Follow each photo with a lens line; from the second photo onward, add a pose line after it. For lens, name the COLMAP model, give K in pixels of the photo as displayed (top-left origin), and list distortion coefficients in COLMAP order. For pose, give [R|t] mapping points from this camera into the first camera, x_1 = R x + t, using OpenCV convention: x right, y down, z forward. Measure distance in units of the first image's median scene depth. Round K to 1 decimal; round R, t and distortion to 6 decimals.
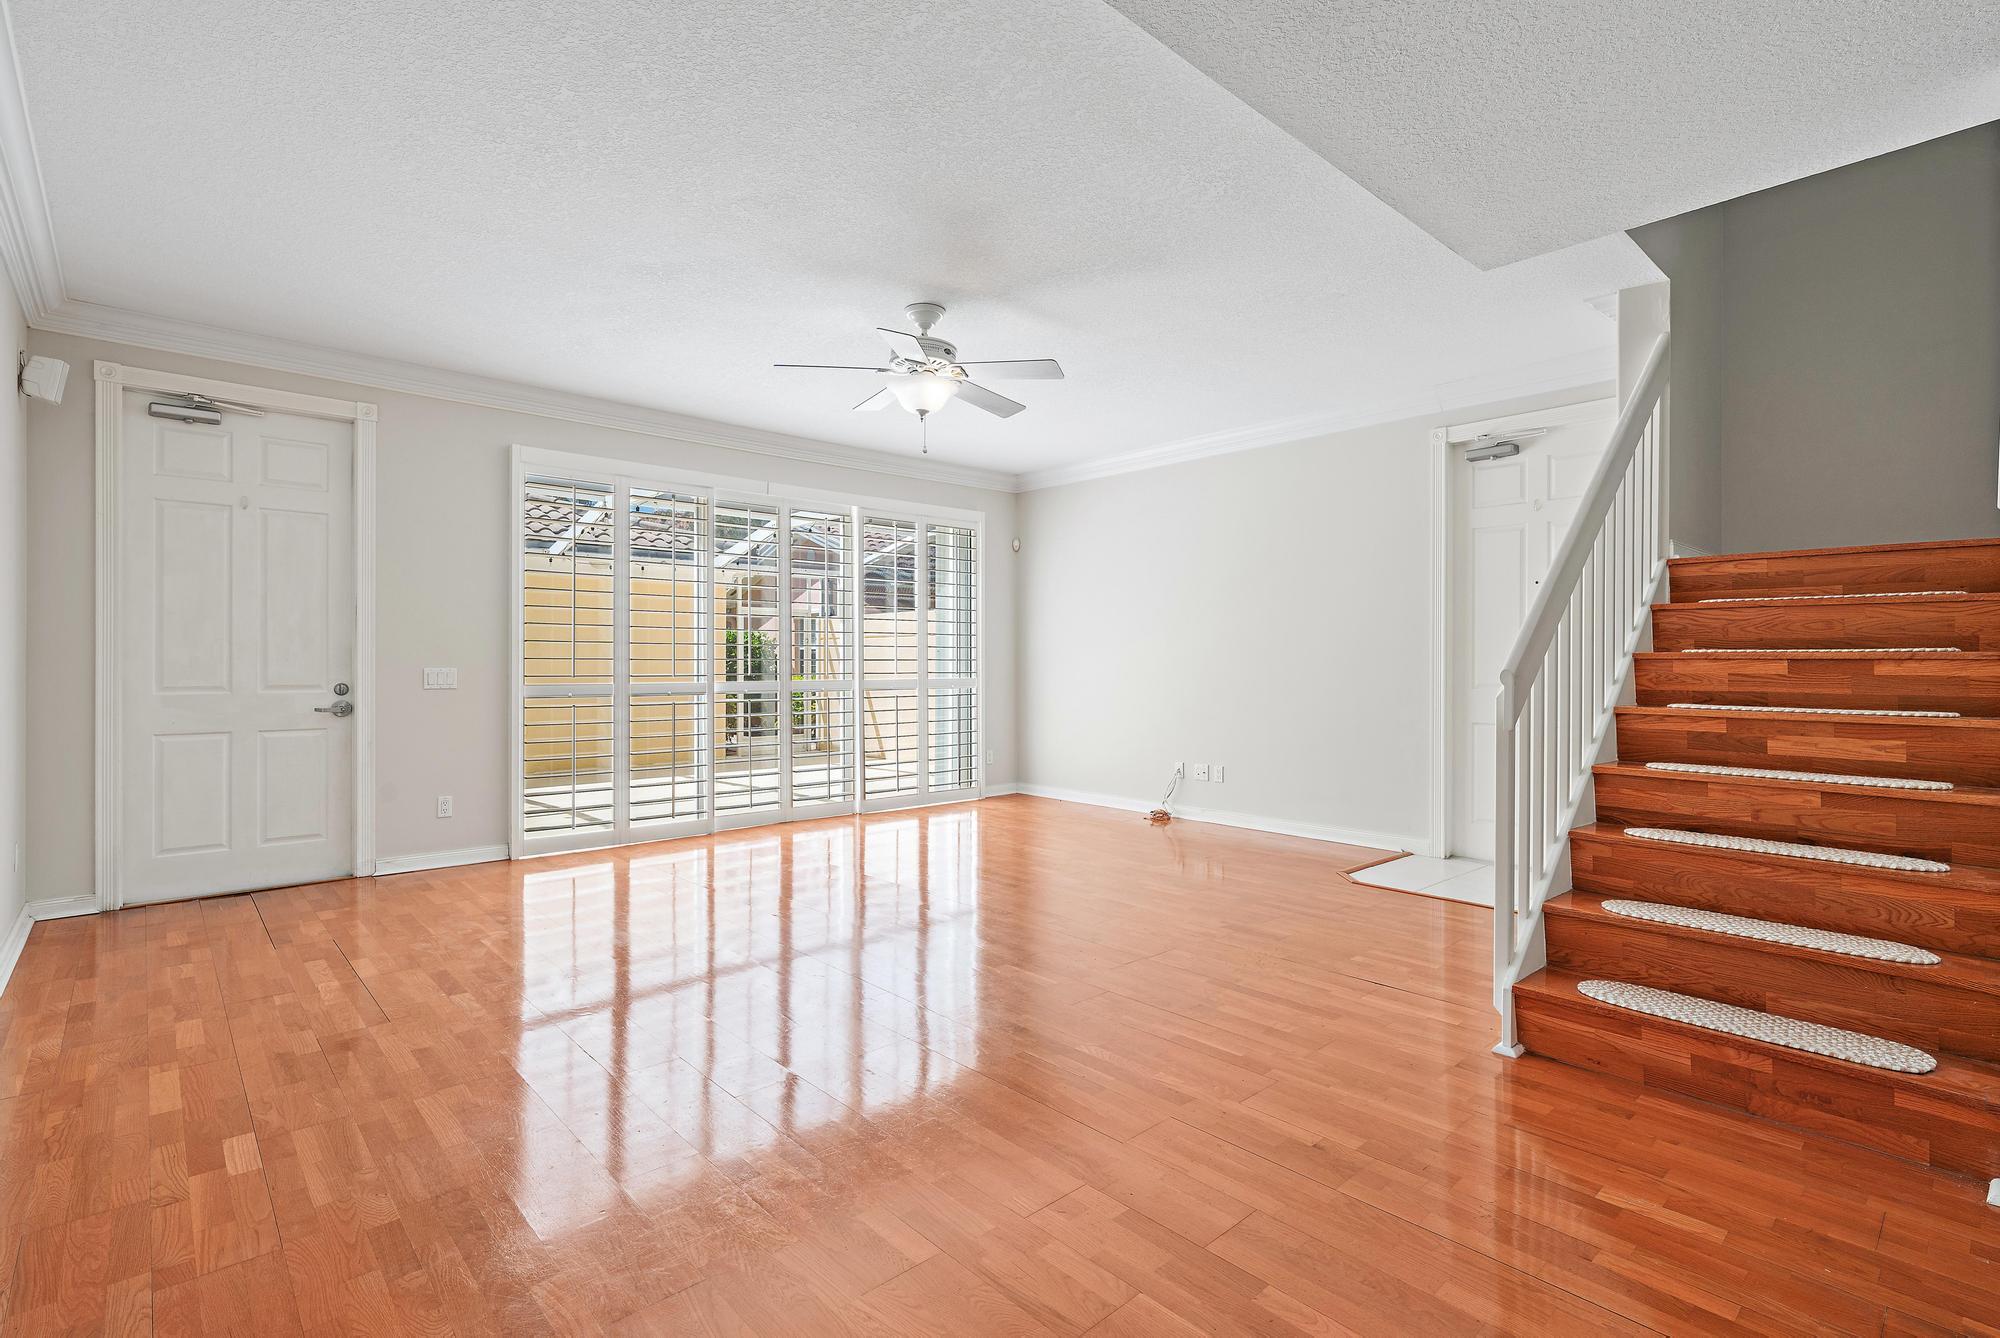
lens RADIAL K [[924.3, 0, 999.5], [0, 924.3, 658.8], [0, 0, 1]] dist [0.000982, -0.001103]
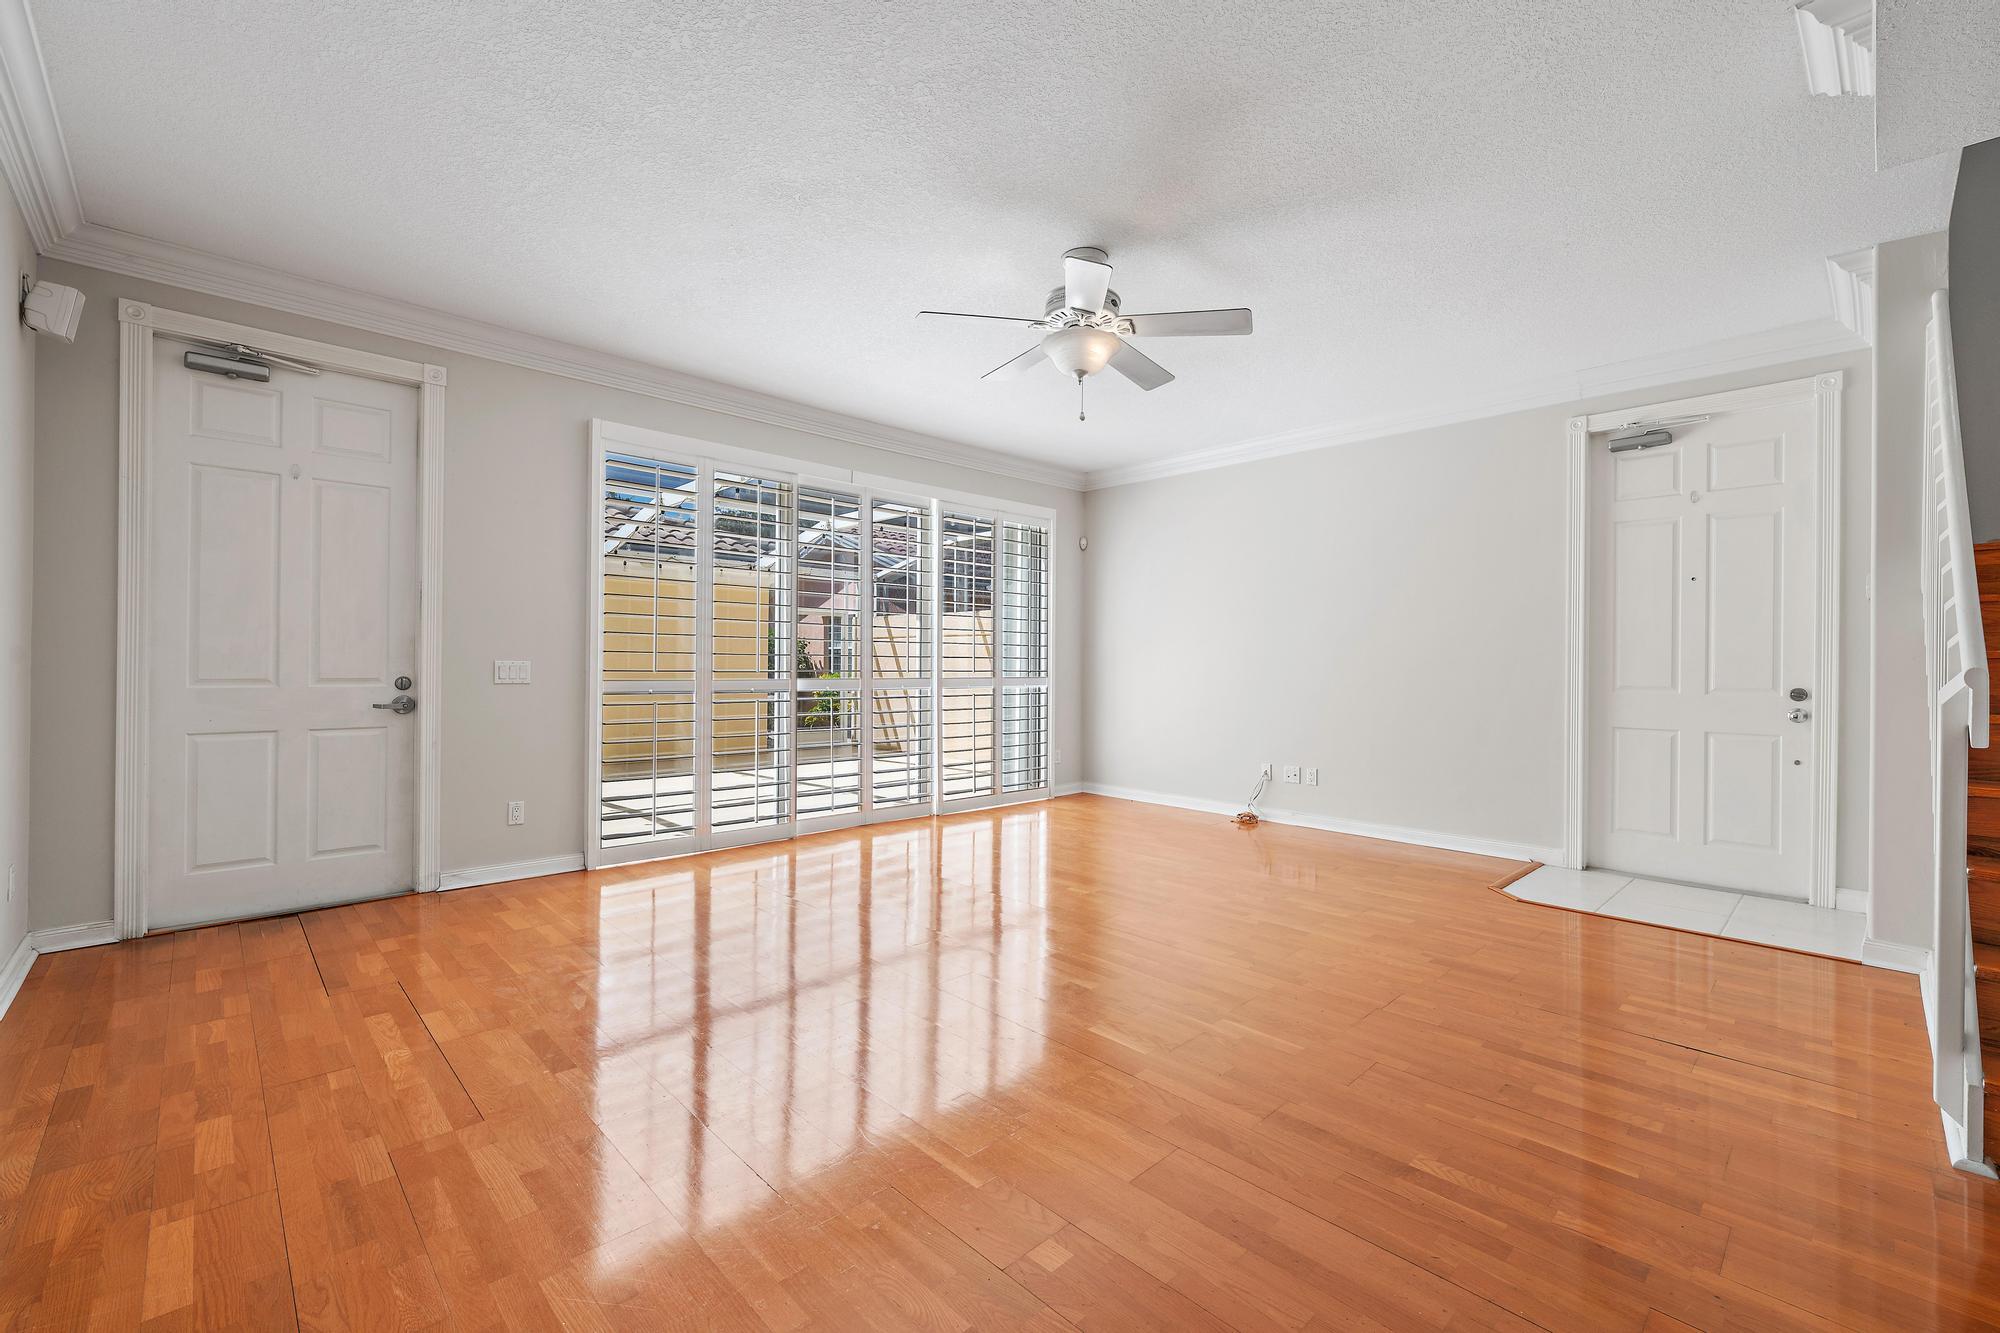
lens RADIAL K [[825.1, 0, 999.9], [0, 825.1, 658.8], [0, 0, 1]] dist [-0.002549, 0.000495]
pose [[0.999686, 0.007698, 0.023862, -0.140152], [-0.007638, 0.999967, -0.002614, 0.006155], [-0.023881, 0.002431, 0.999712, 0.171598]]
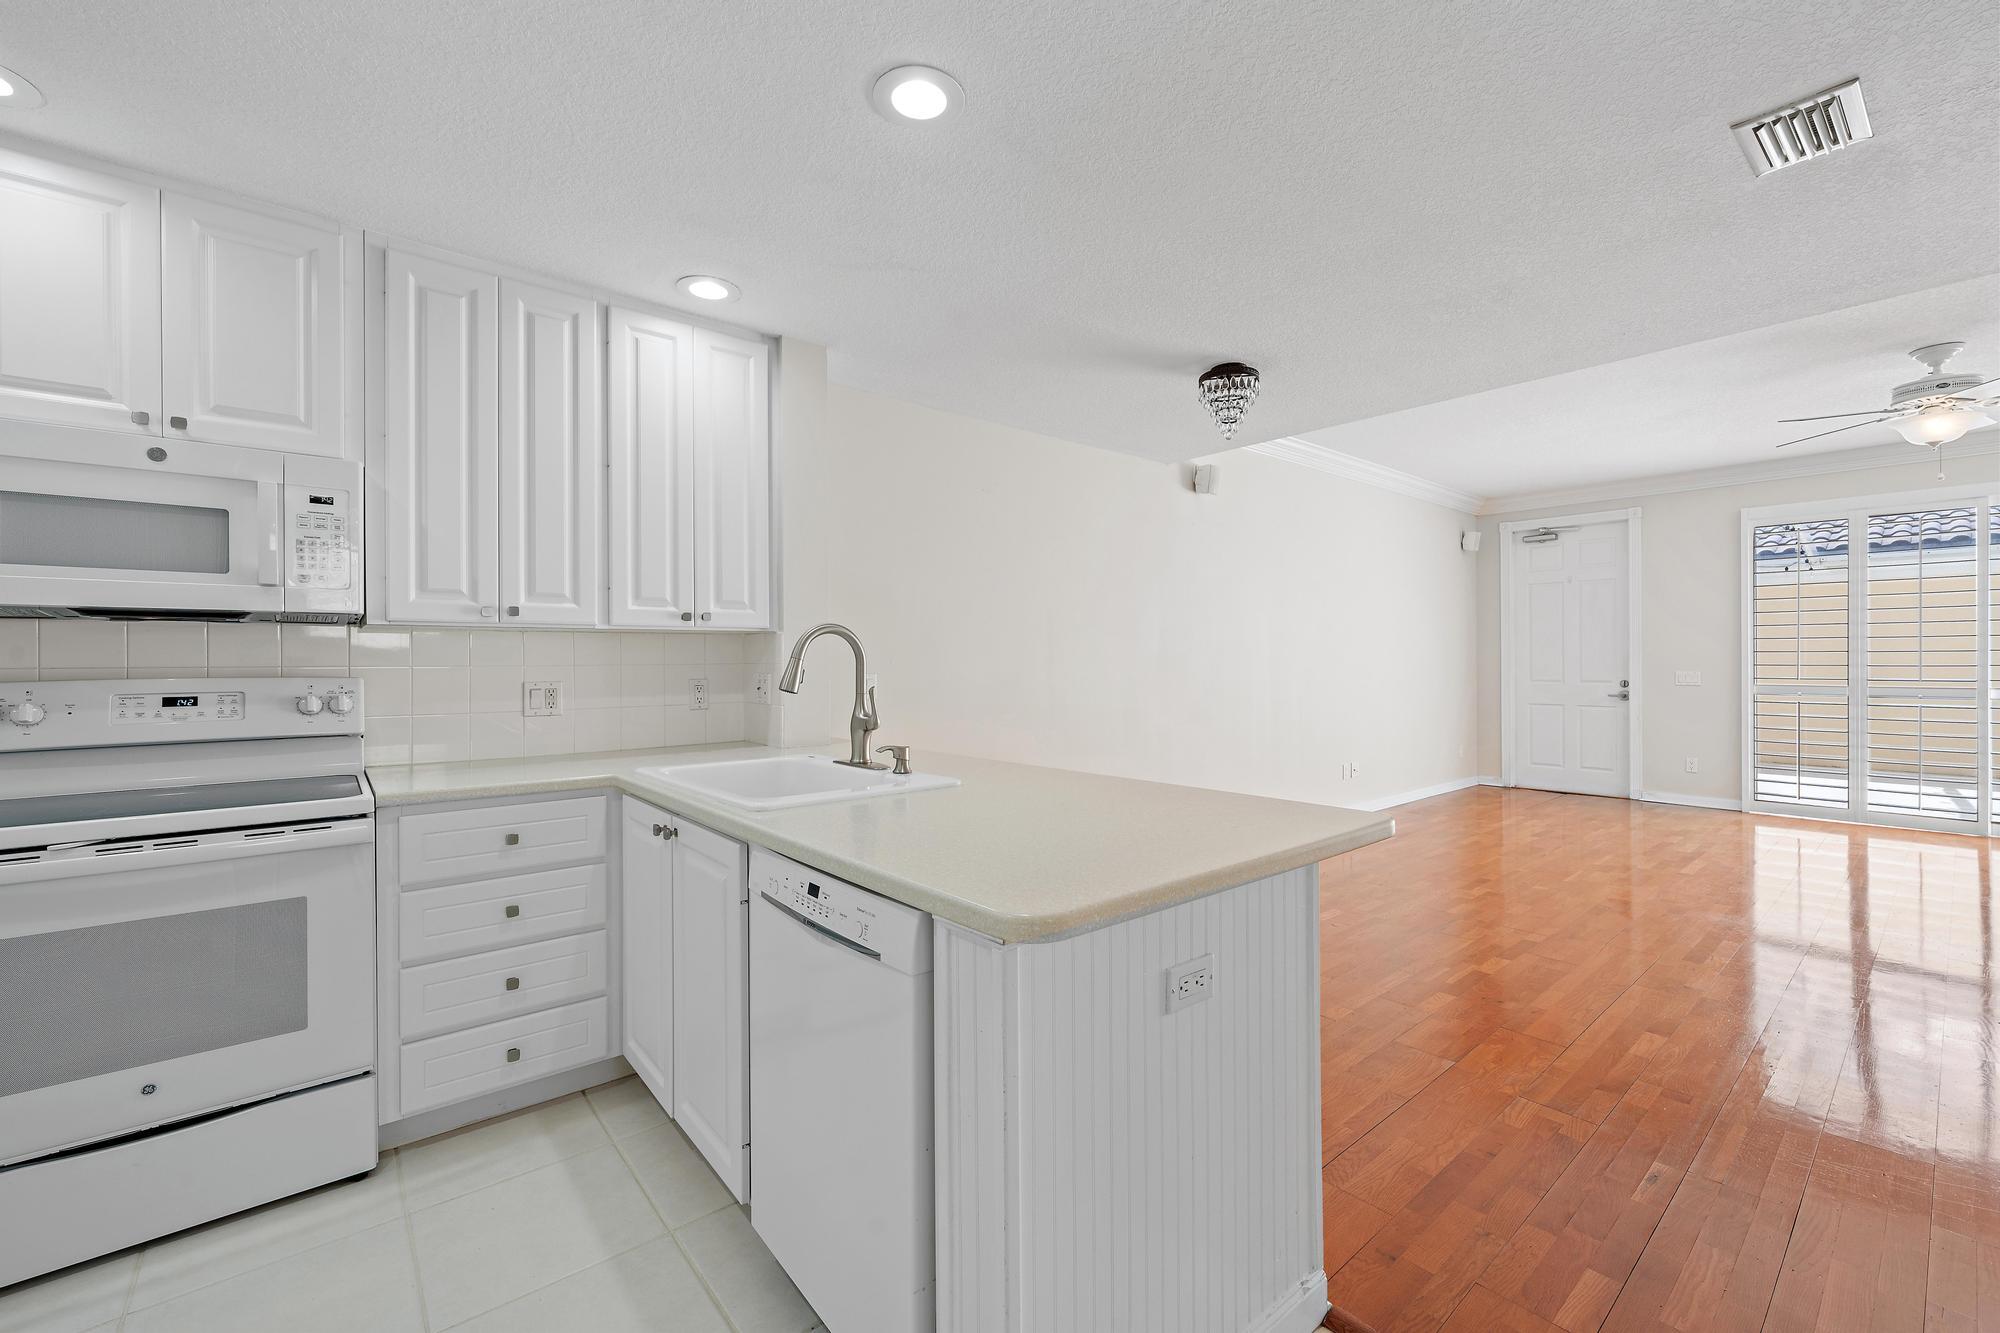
lens RADIAL K [[825.1, 0, 999.9], [0, 825.1, 658.8], [0, 0, 1]] dist [-0.002549, 0.000495]
pose [[-0.031231, -0.005157, -0.999499, 0.735245], [0.004848, 0.999974, -0.005311, -0.008652], [0.999500, -0.005011, -0.031205, -0.063212]]
